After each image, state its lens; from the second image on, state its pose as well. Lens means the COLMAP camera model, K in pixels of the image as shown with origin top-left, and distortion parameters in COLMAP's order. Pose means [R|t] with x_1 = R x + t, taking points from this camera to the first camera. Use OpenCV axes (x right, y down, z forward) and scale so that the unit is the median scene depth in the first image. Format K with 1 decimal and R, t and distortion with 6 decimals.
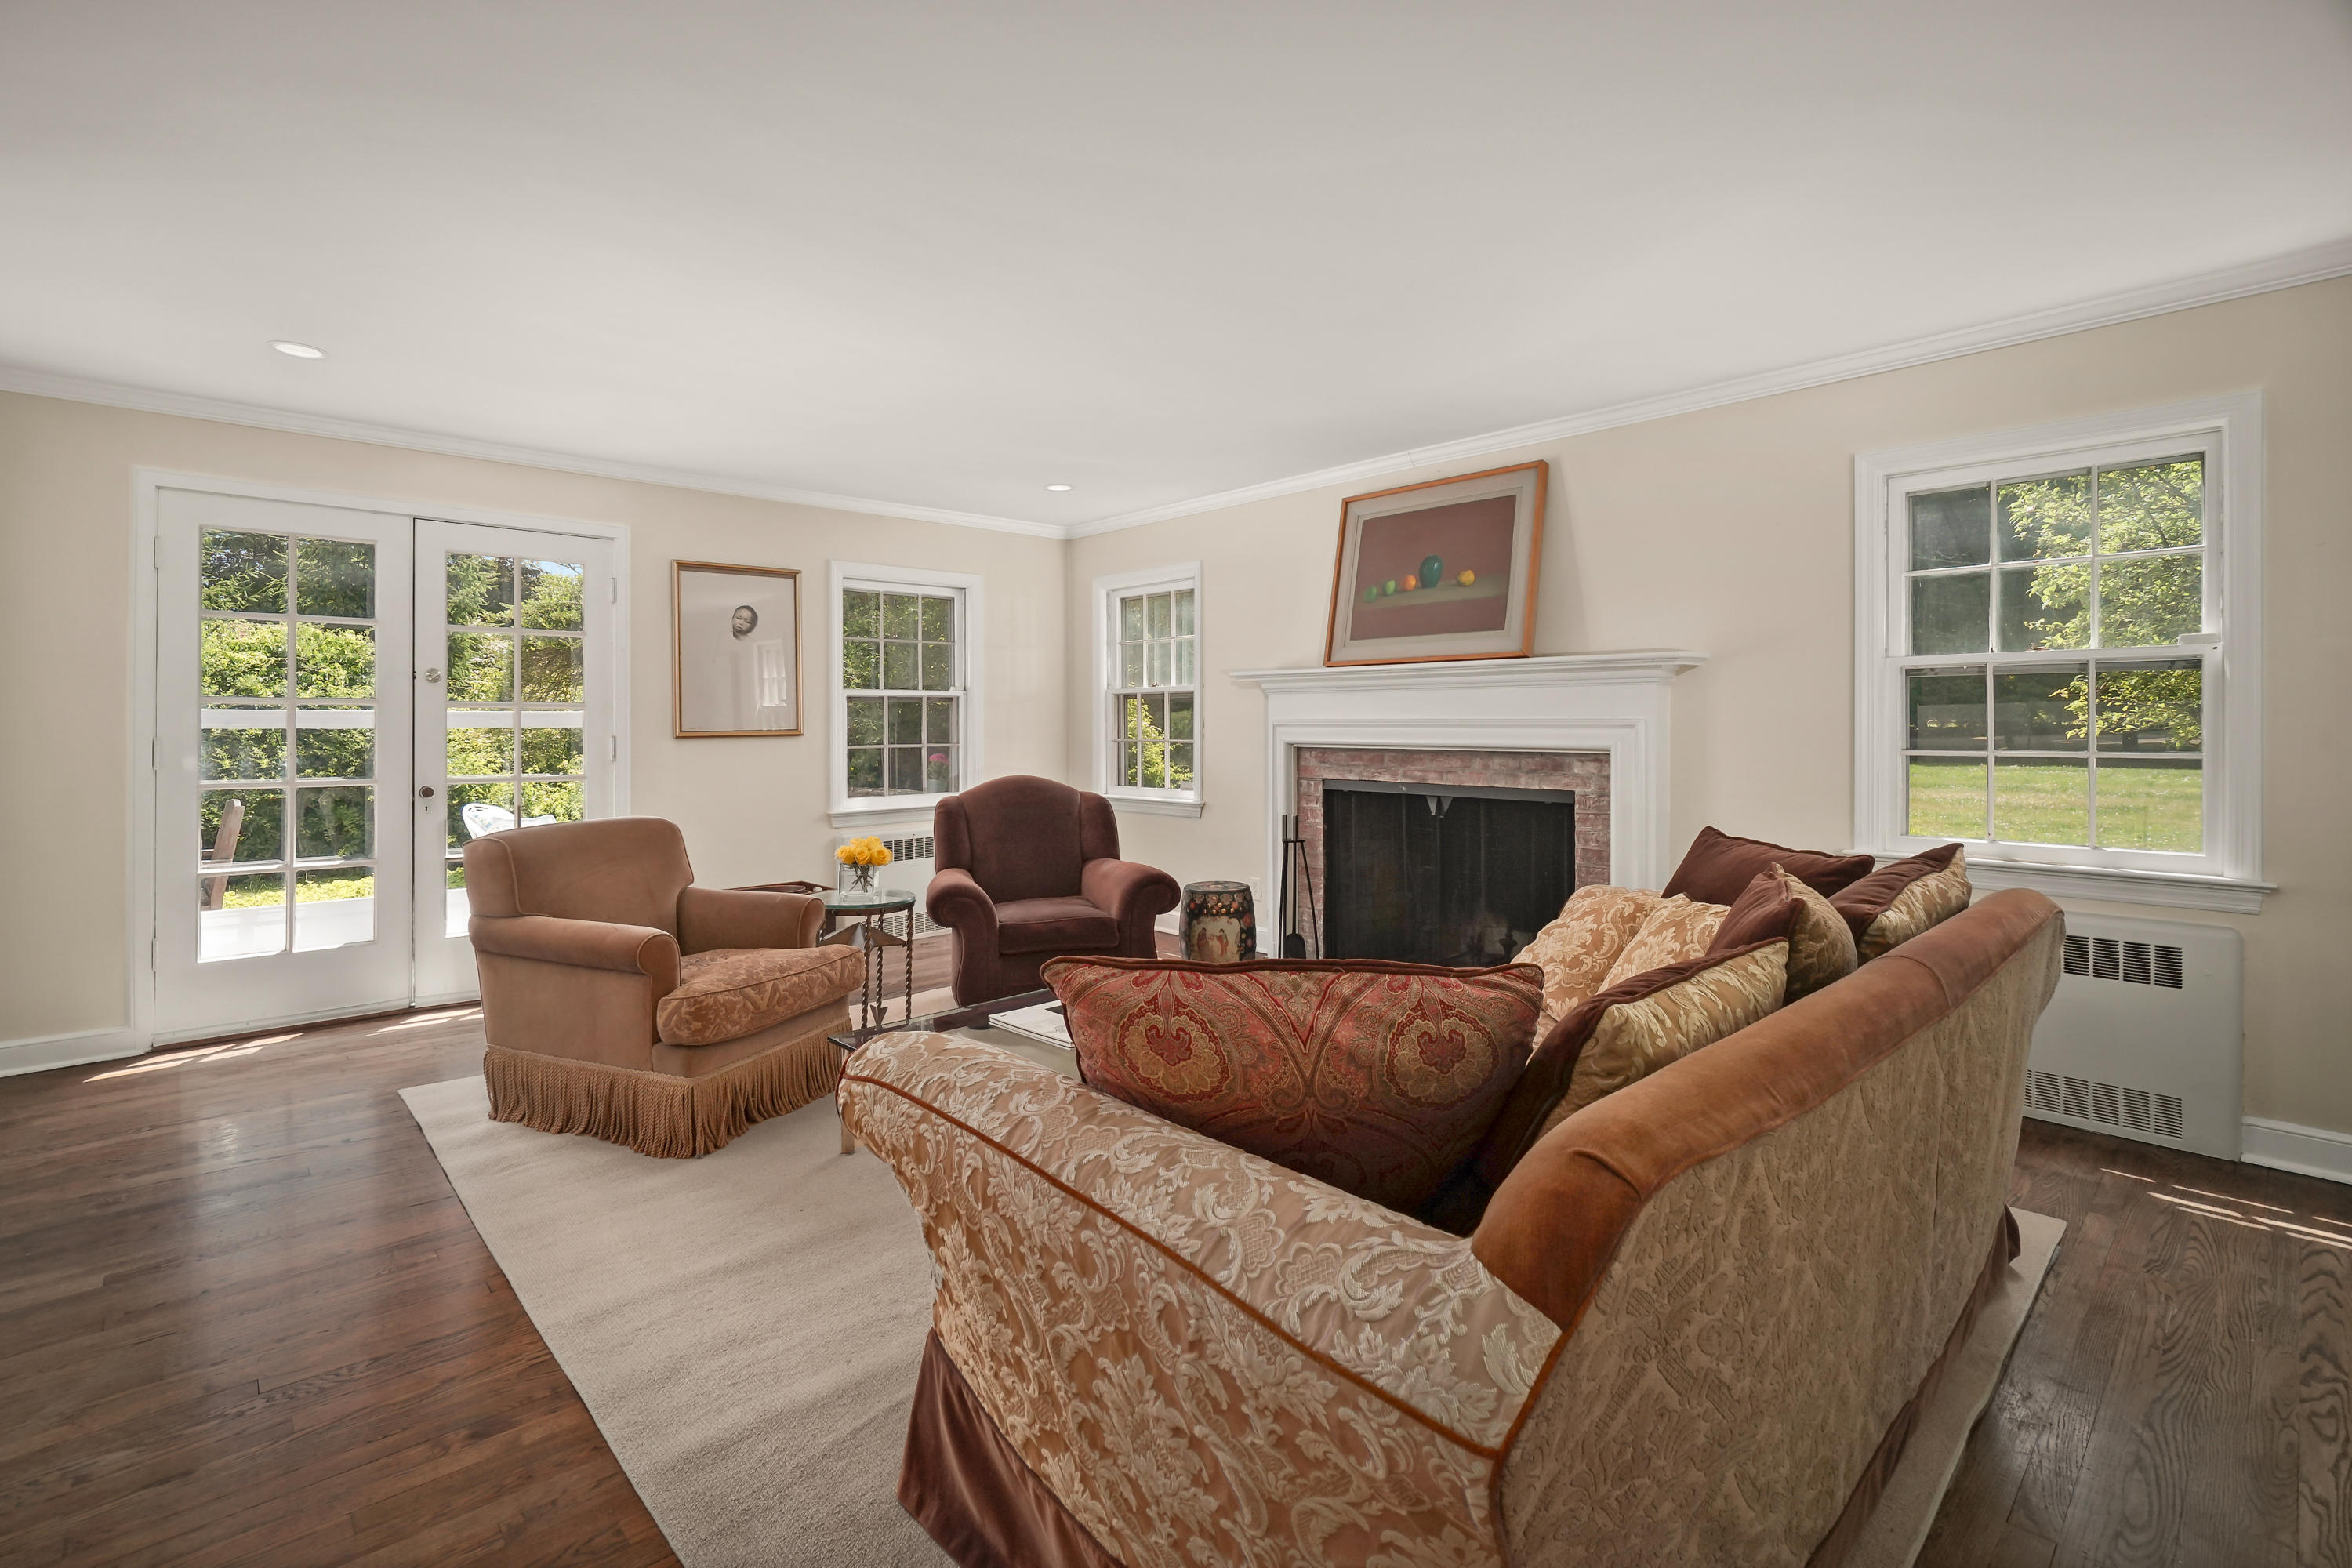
lens RADIAL K [[1041.4, 0, 1123.3], [0, 1041.4, 719.7], [0, 0, 1]] dist [-0.005792, 0.001712]
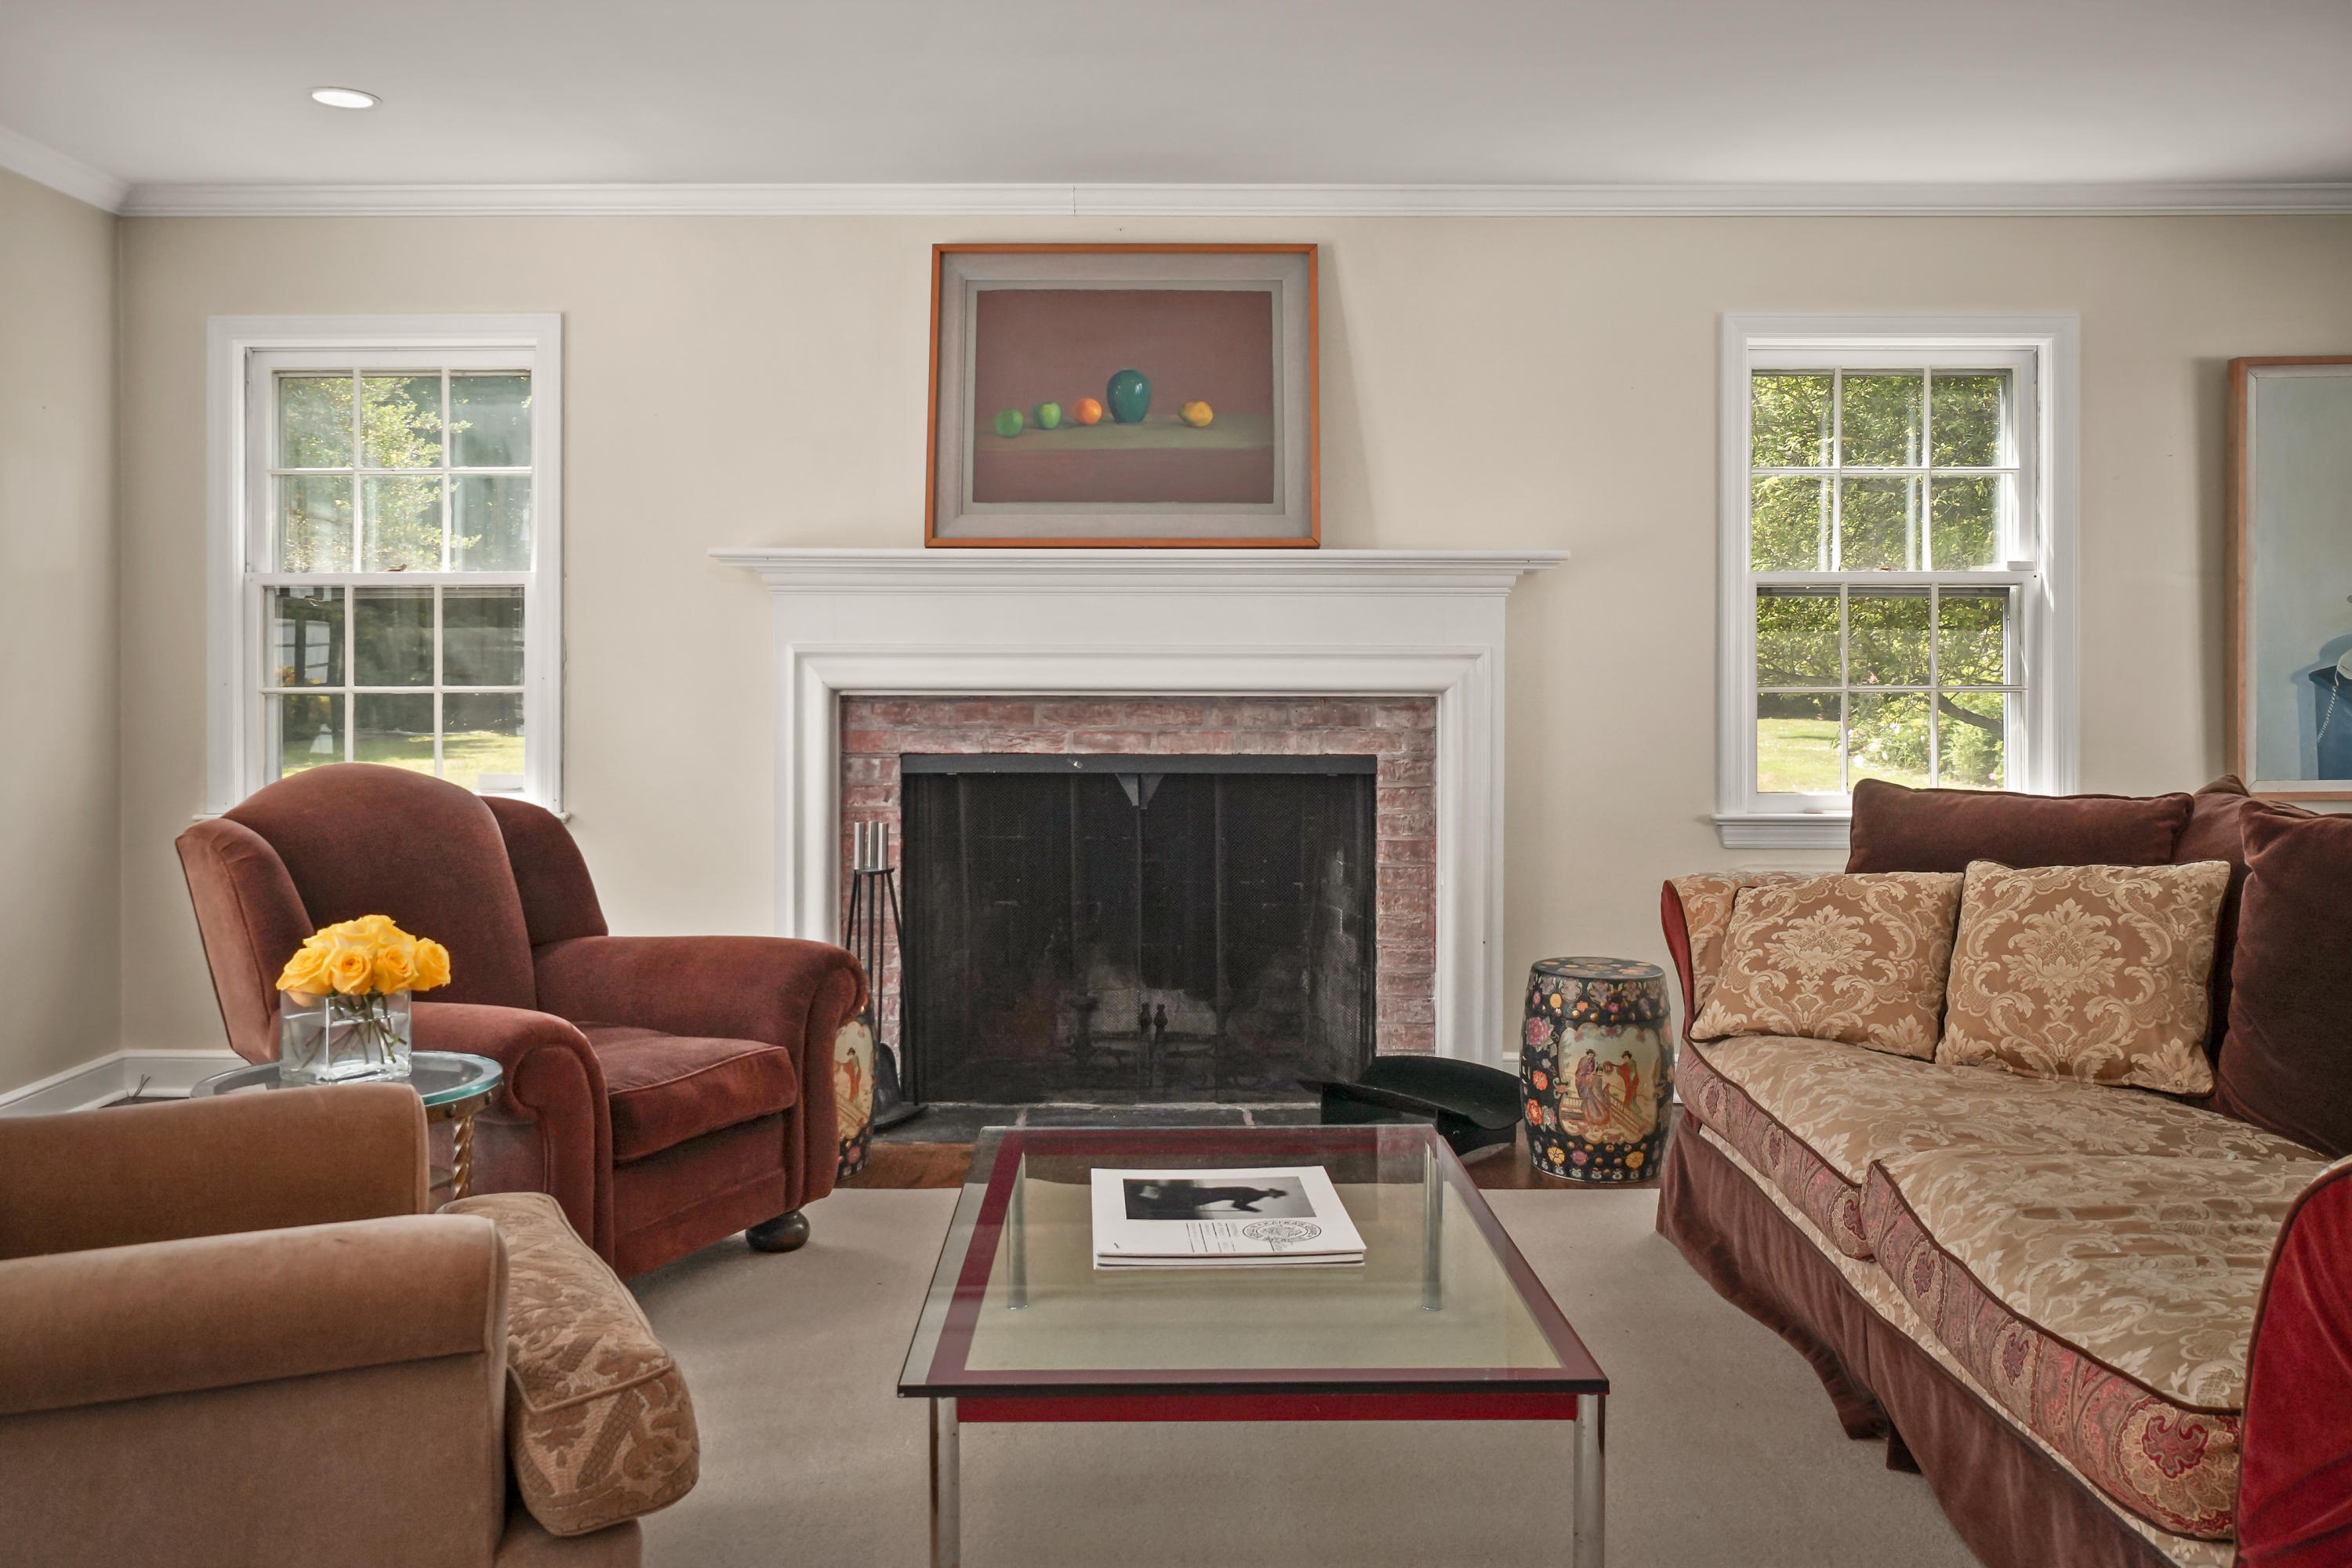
lens RADIAL K [[1851.5, 0, 1111.8], [0, 1851.5, 683.5], [0, 0, 1]] dist [0.008592, 0.024544]
pose [[0.682669, -0.000396, 0.730728, -0.480553], [-0.004966, 0.999974, 0.005182, 0.016021], [-0.730711, -0.007167, 0.682649, 0.284107]]
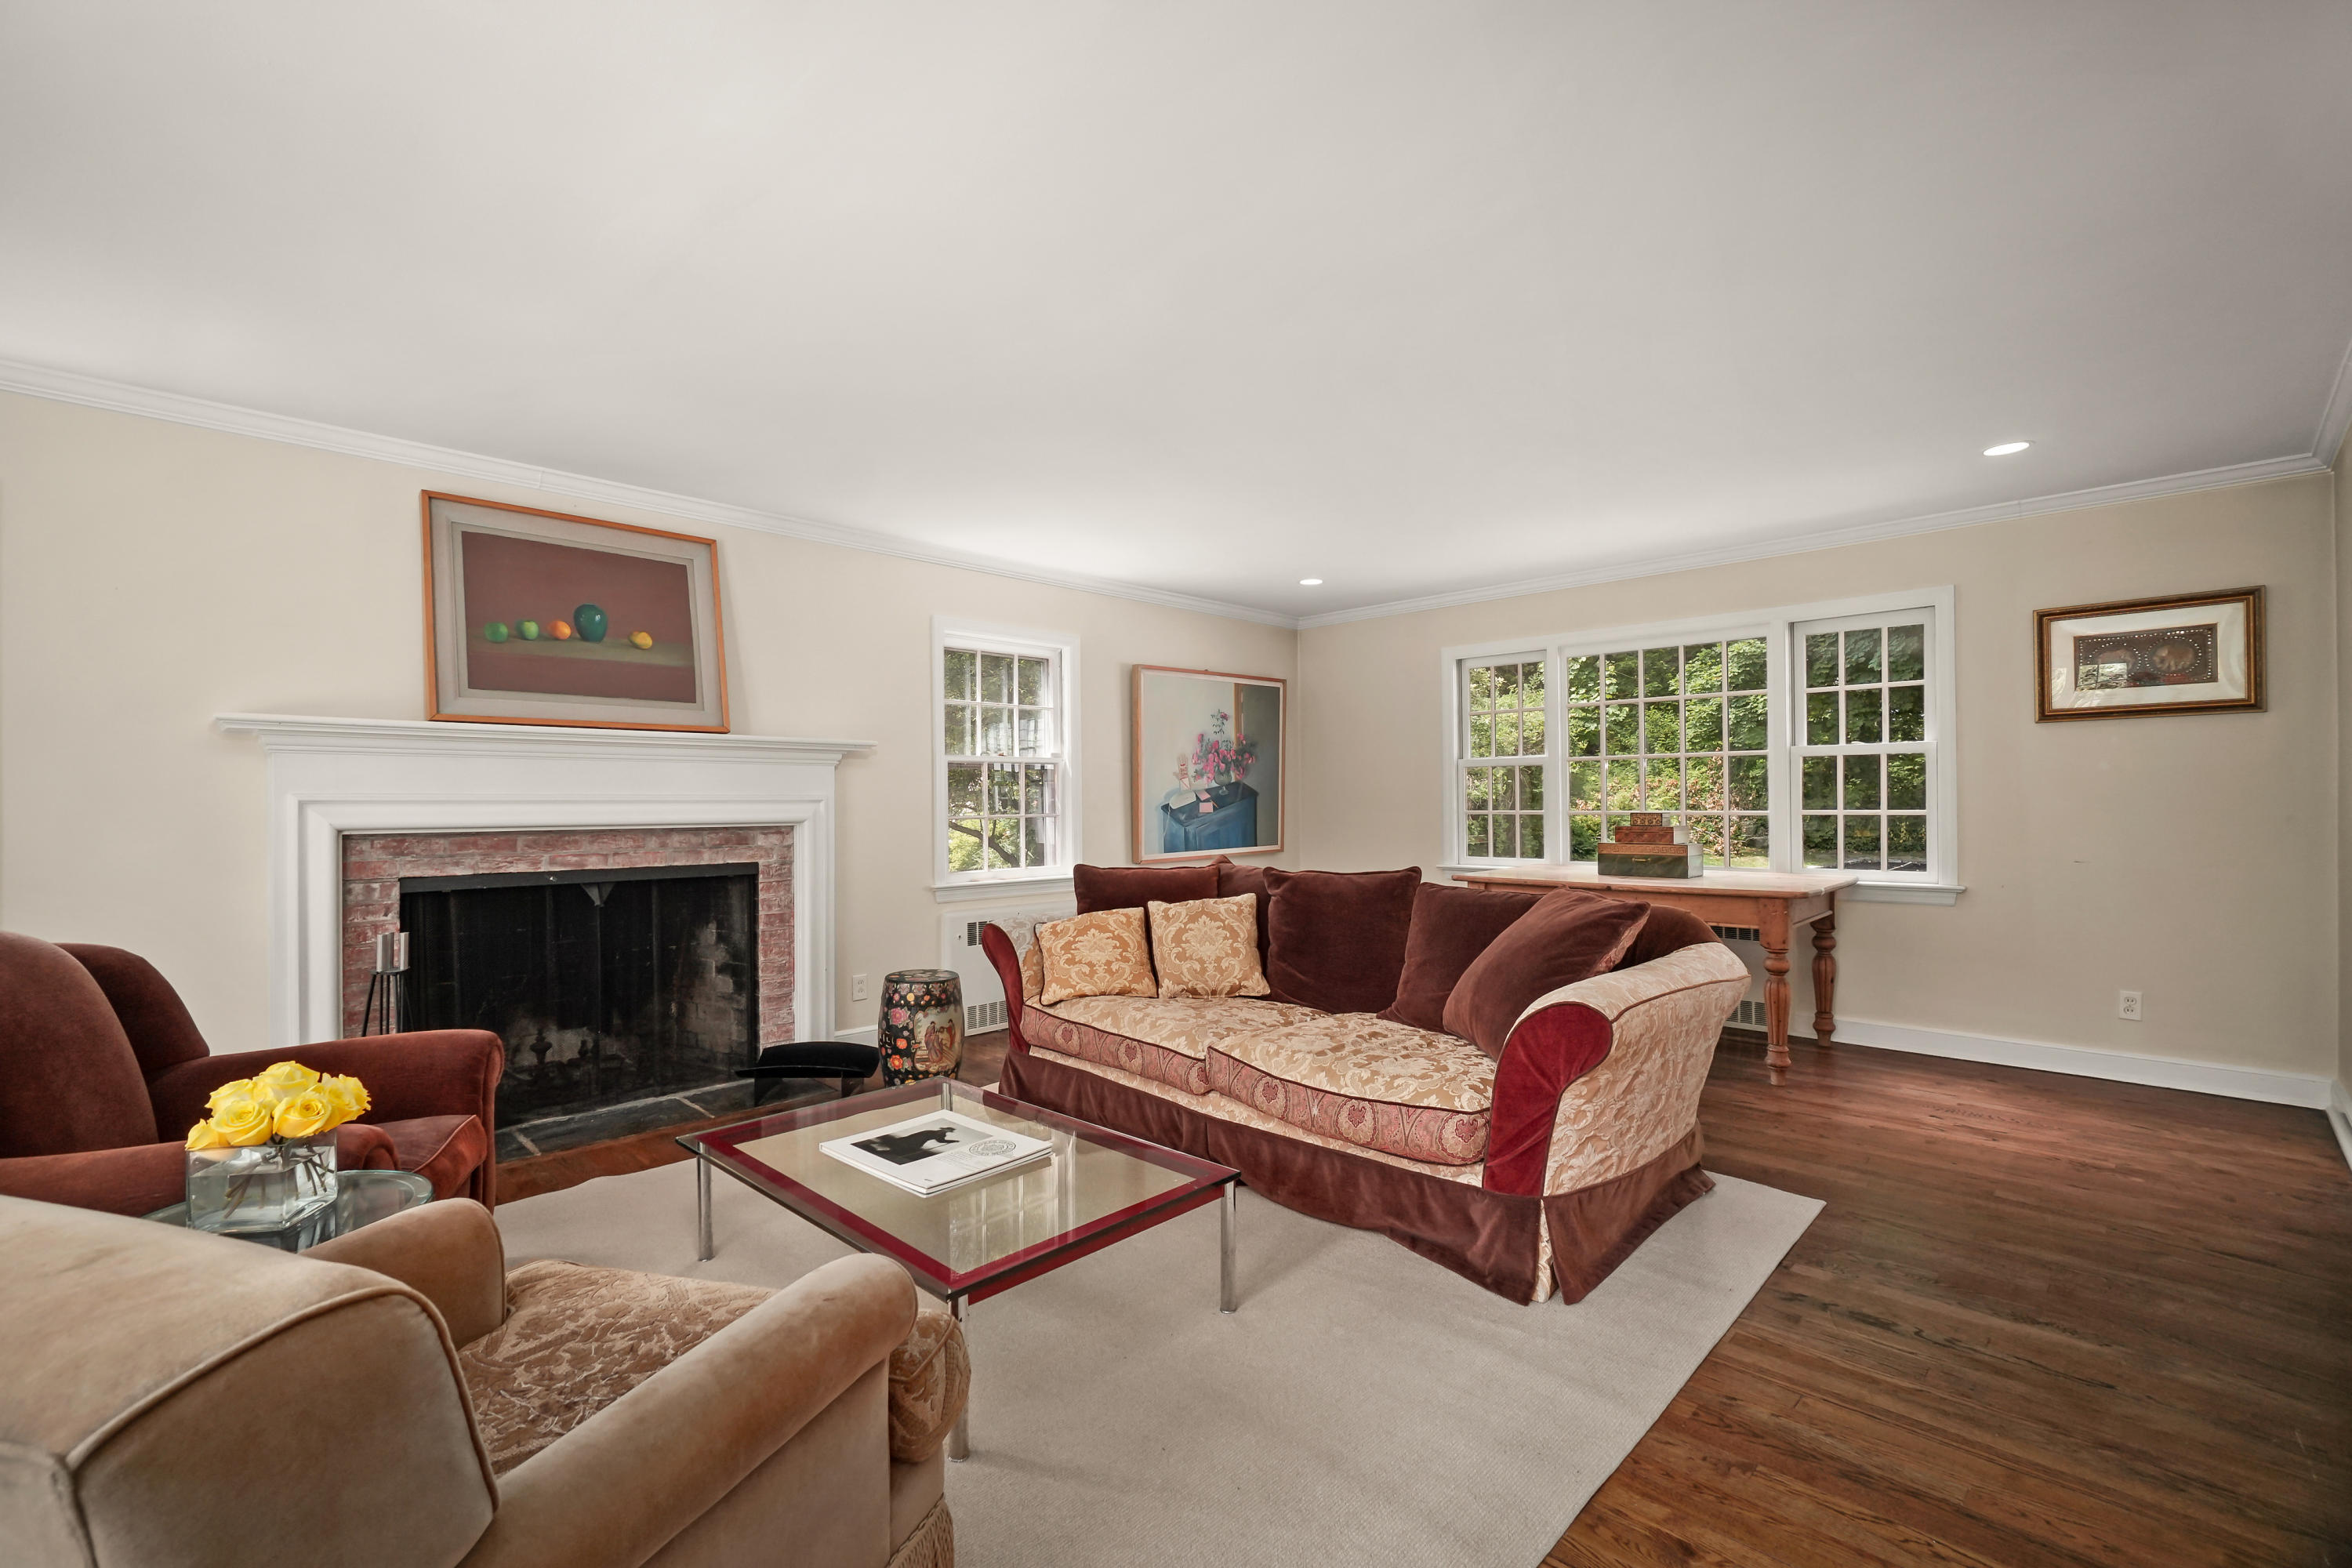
lens RADIAL K [[1041.4, 0, 1144.2], [0, 1041.4, 796.5], [0, 0, 1]] dist [-0.005792, 0.001712]
pose [[-0.042498, 0.002863, 0.999092, -0.580443], [-0.000995, 0.999995, -0.002908, 0.003446], [-0.999096, -0.001117, -0.042495, 0.576471]]
